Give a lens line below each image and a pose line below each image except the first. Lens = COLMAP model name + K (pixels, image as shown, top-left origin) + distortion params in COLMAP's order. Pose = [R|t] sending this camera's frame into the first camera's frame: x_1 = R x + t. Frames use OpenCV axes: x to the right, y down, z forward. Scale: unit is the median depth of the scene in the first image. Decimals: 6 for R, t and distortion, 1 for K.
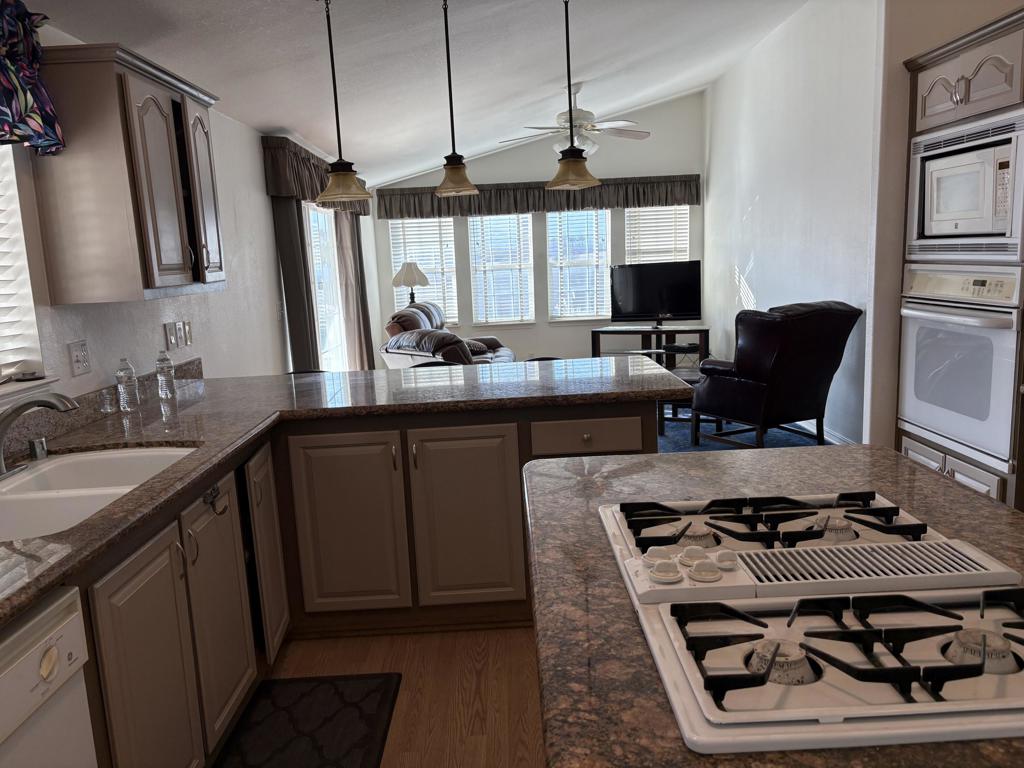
lens RADIAL K [[767.7, 0, 510.2], [0, 767.7, 389.9], [0, 0, 1]] dist [0.071131, -0.093746]
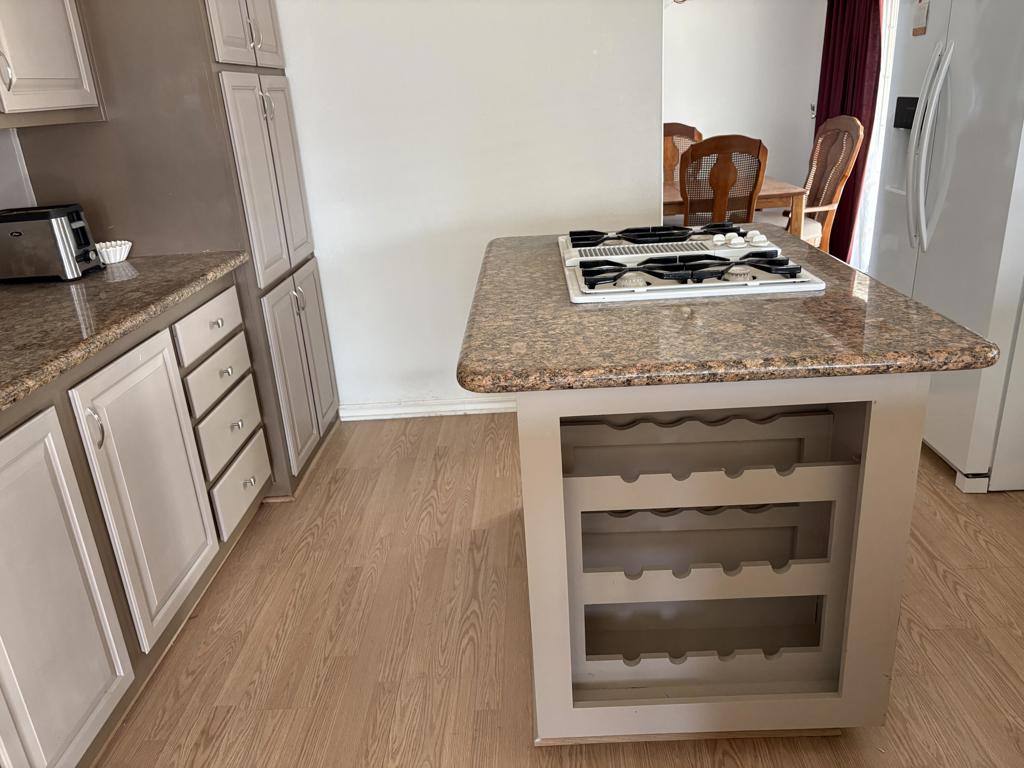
lens RADIAL K [[767.7, 0, 510.2], [0, 767.7, 389.9], [0, 0, 1]] dist [0.071131, -0.093746]
pose [[-0.993682, 0.087257, 0.070587, 0.431685], [0.111114, 0.853425, 0.509234, -0.282349], [-0.015807, 0.513860, -0.857729, 1.760837]]
